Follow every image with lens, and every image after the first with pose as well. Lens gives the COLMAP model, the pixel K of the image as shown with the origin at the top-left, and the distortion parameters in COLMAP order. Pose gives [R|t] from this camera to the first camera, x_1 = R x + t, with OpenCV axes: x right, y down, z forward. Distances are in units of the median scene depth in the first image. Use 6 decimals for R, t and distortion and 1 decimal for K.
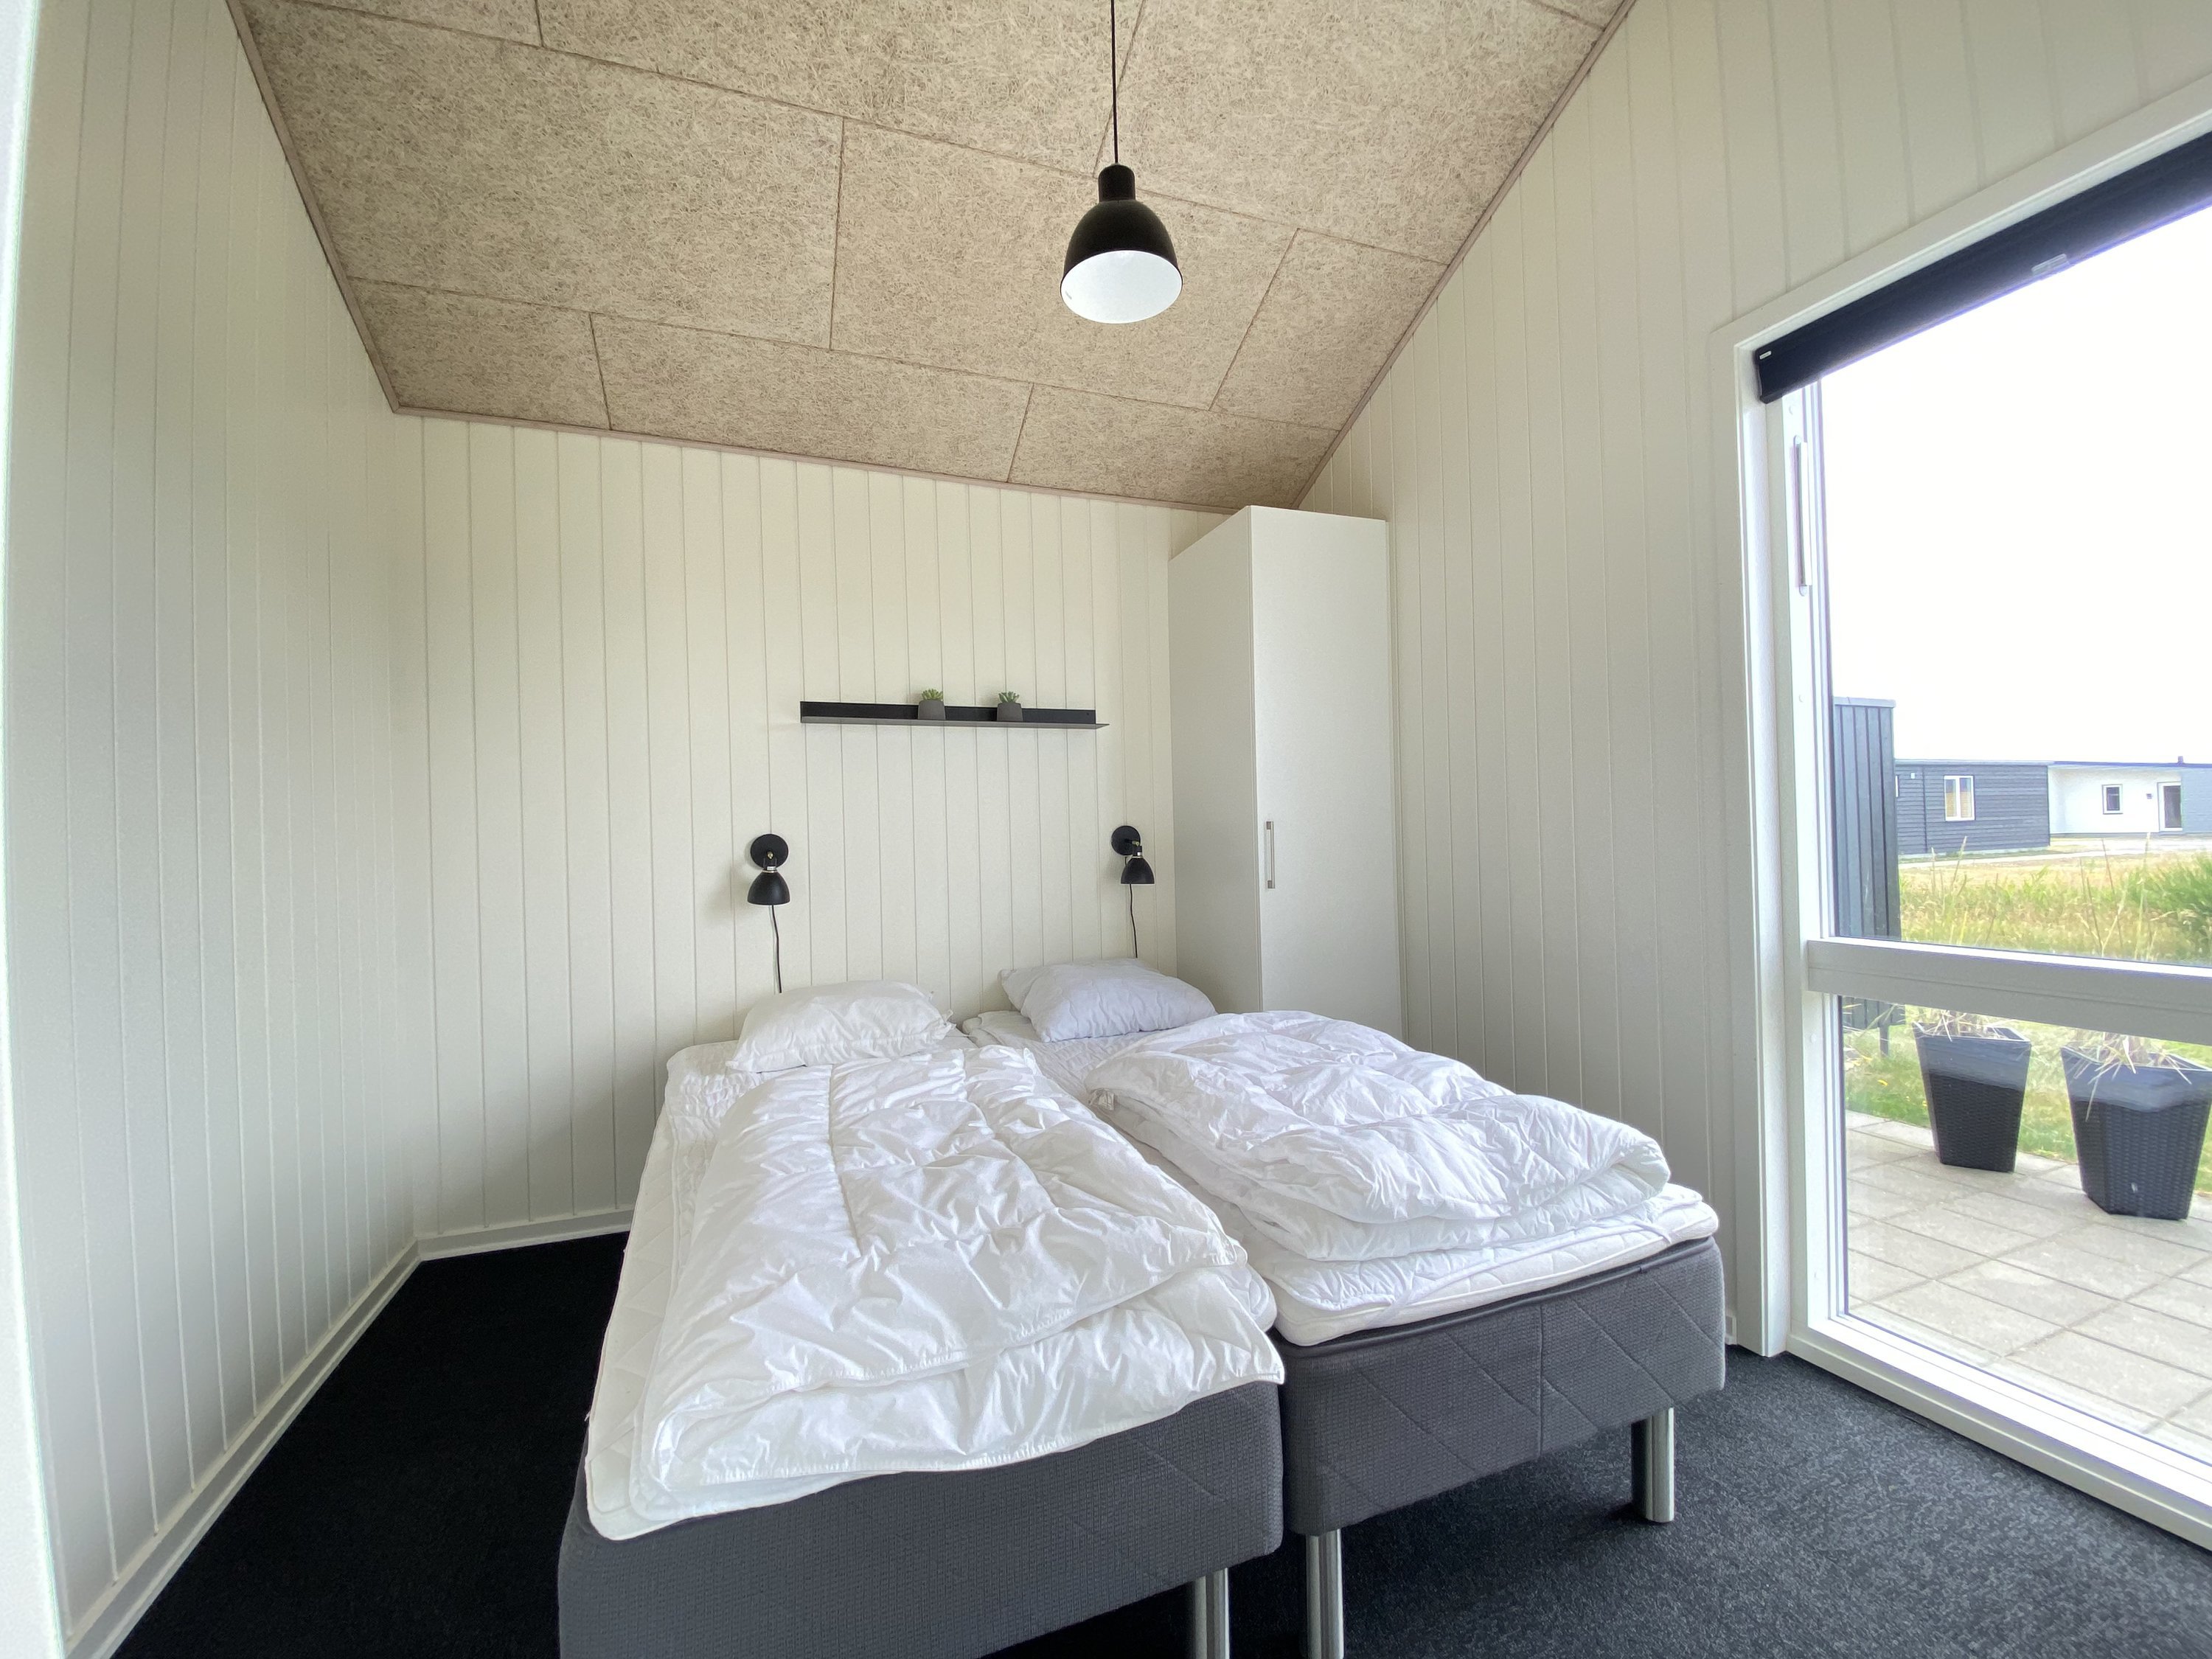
lens RADIAL K [[895.3, 0, 1096.6], [0, 895.3, 839.8], [0, 0, 1]] dist [0.001978, -0.010069]
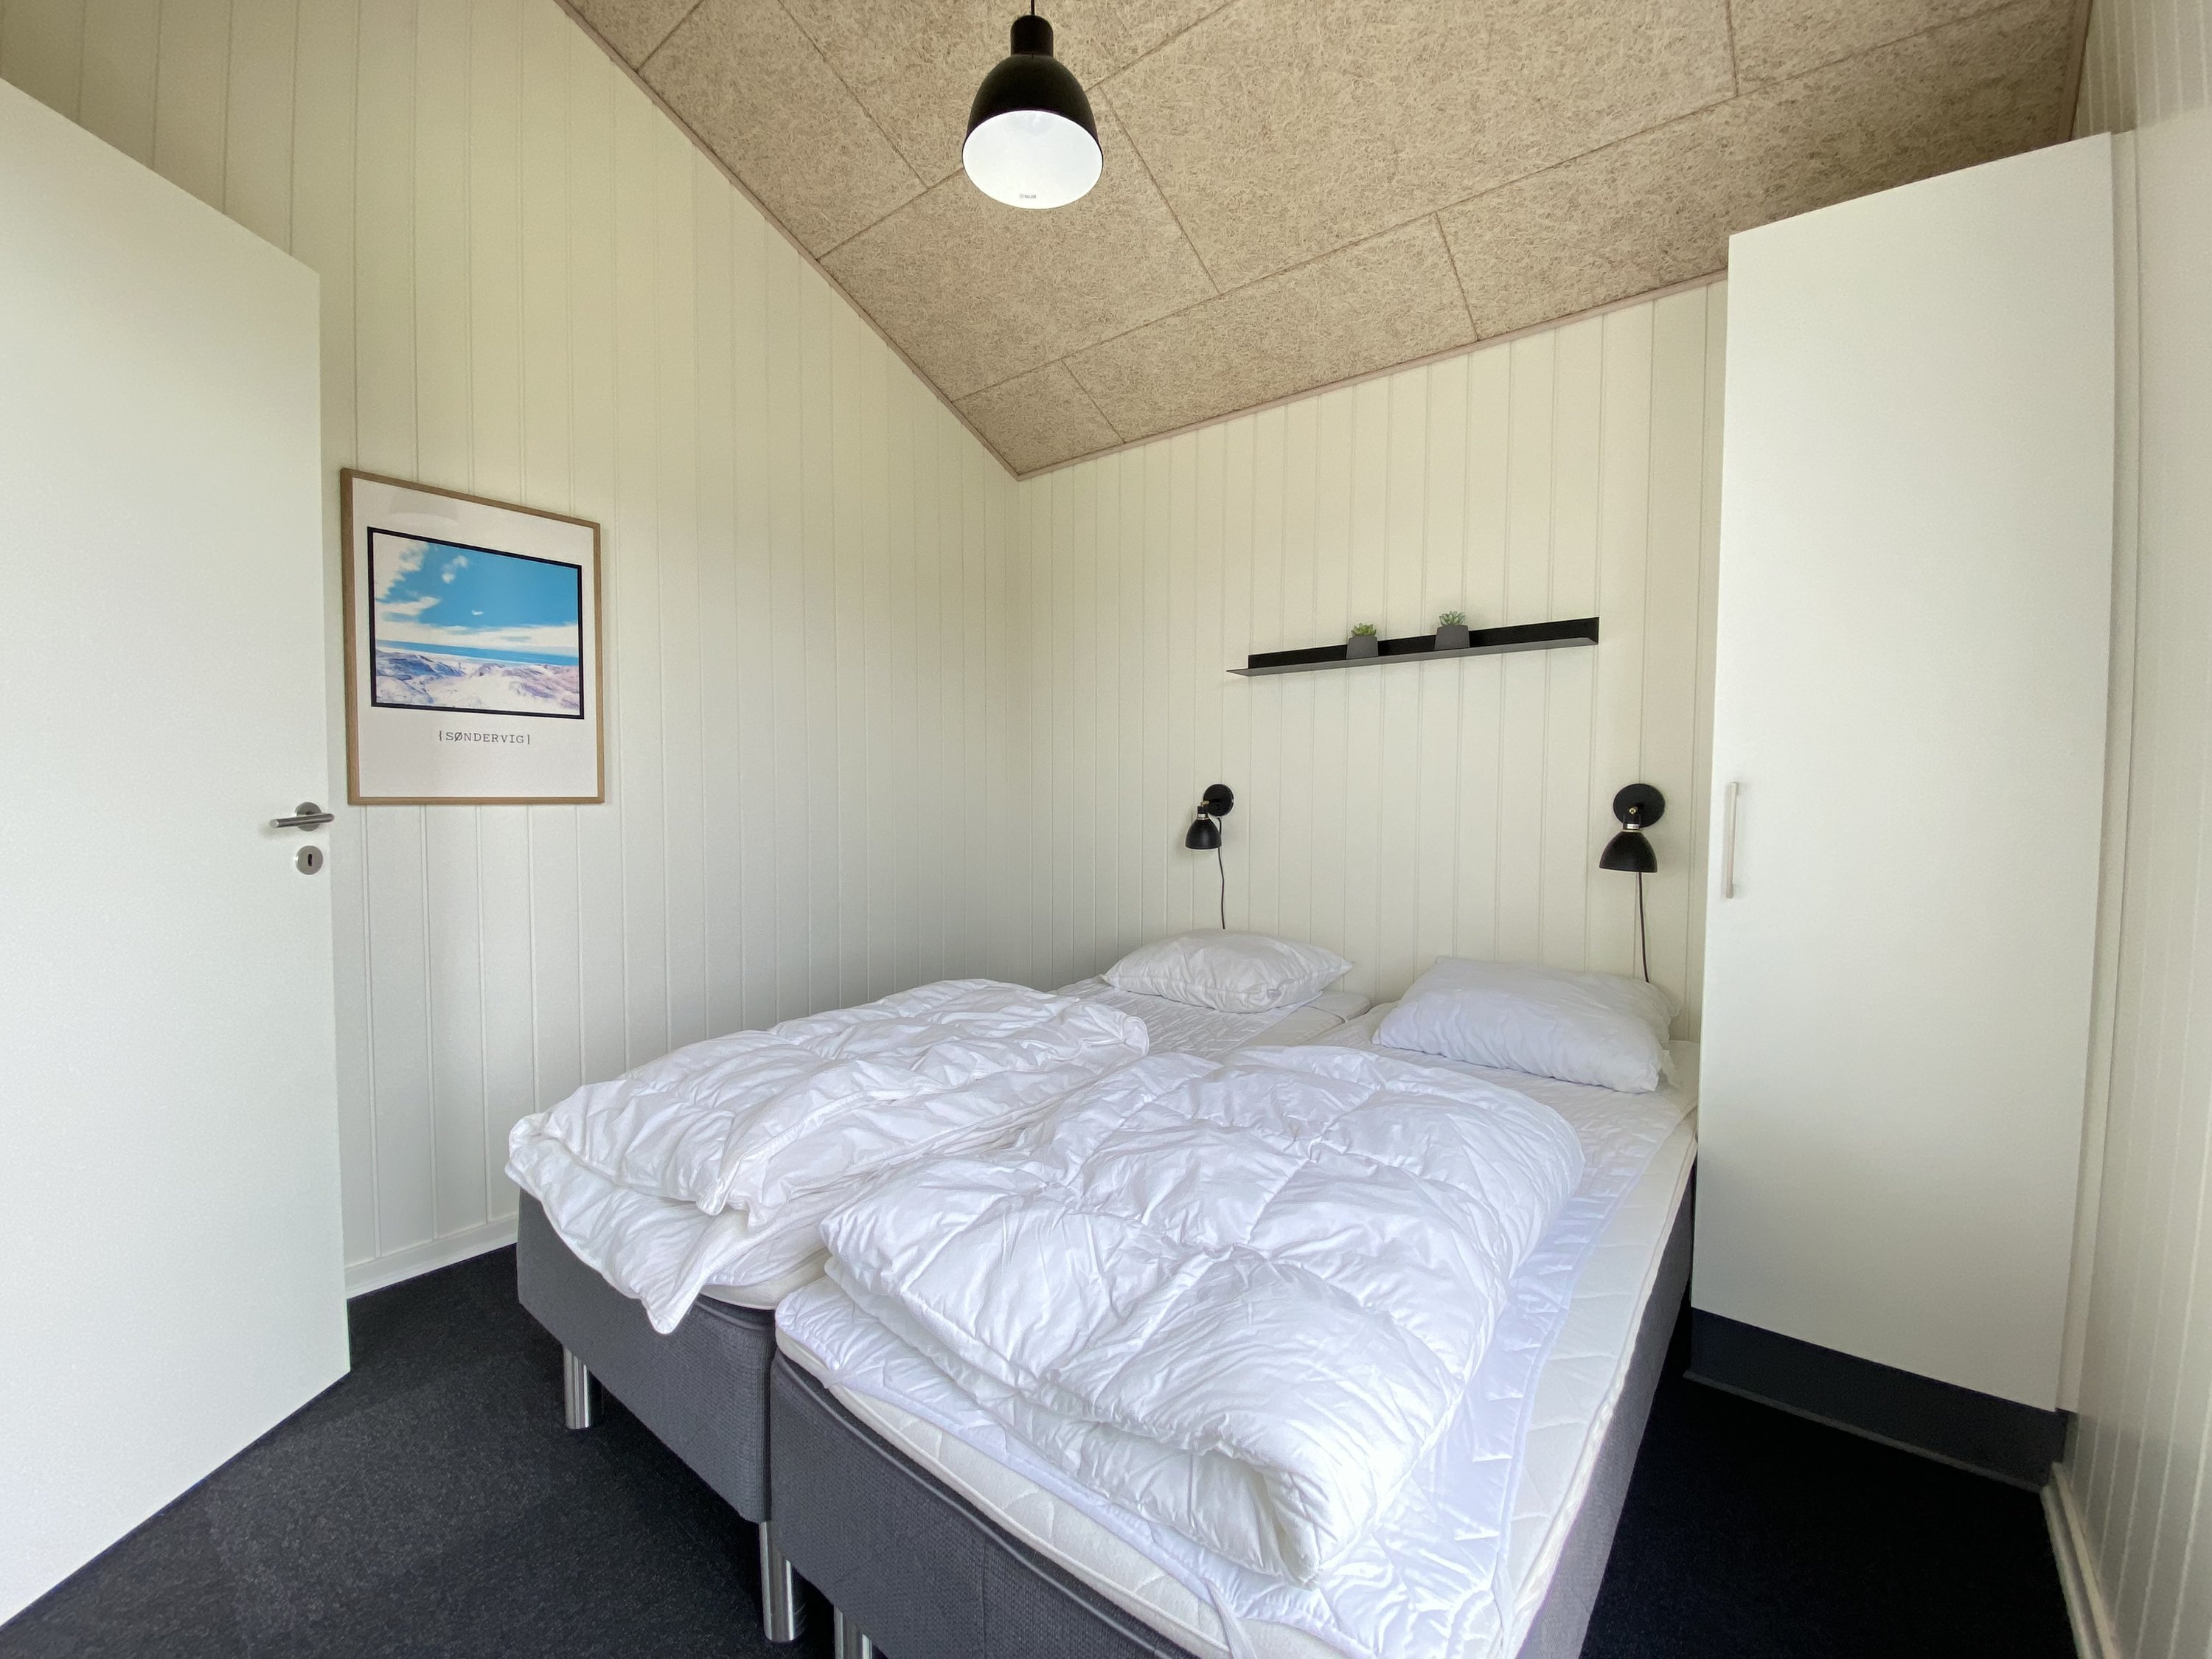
lens RADIAL K [[895.3, 0, 1094.0], [0, 895.3, 833.3], [0, 0, 1]] dist [0.001978, -0.010069]
pose [[0.508914, 0.062293, -0.858560, 0.487057], [-0.026703, 0.998041, 0.056584, -0.005877], [0.860403, -0.005870, 0.509580, 0.350429]]
